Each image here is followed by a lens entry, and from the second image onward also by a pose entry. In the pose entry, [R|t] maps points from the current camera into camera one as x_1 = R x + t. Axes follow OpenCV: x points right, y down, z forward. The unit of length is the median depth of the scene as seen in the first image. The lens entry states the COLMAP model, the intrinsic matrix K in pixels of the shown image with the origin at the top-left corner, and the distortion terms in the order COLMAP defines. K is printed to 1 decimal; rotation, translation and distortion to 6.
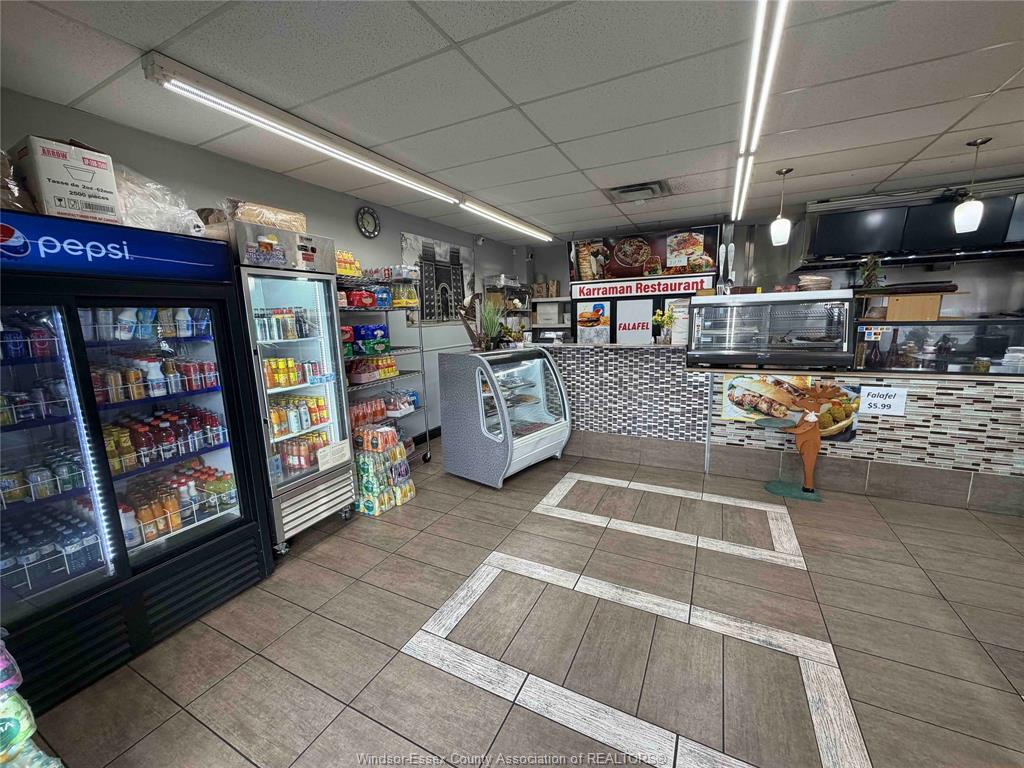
lens RADIAL K [[408.1, 0, 510.1], [0, 408.1, 385.4], [0, 0, 1]] dist [0.001146, 0.000567]
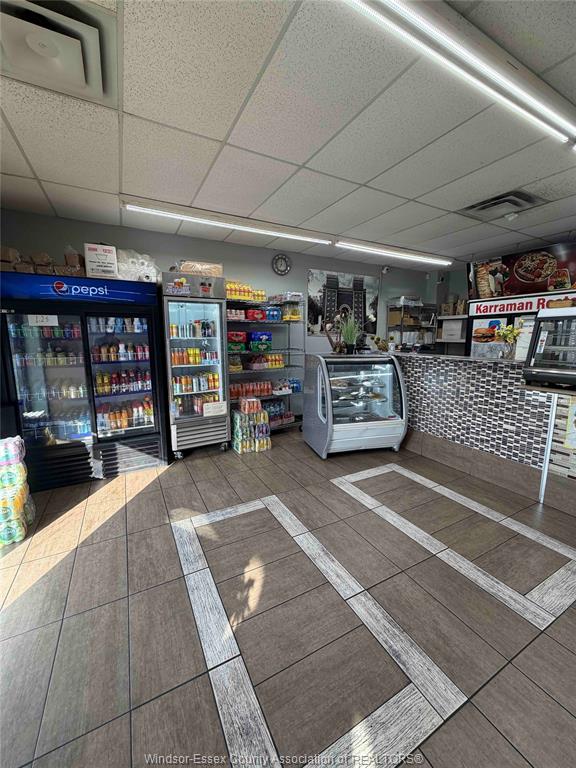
lens RADIAL K [[306.1, 0, 289.0], [0, 306.1, 383.2], [0, 0, 1]] dist [0.001146, 0.000567]
pose [[0.820029, 0.114715, -0.560708, 0.376841], [-0.118475, 0.992510, 0.029788, -0.003685], [0.559925, 0.042003, 0.827478, 0.108435]]
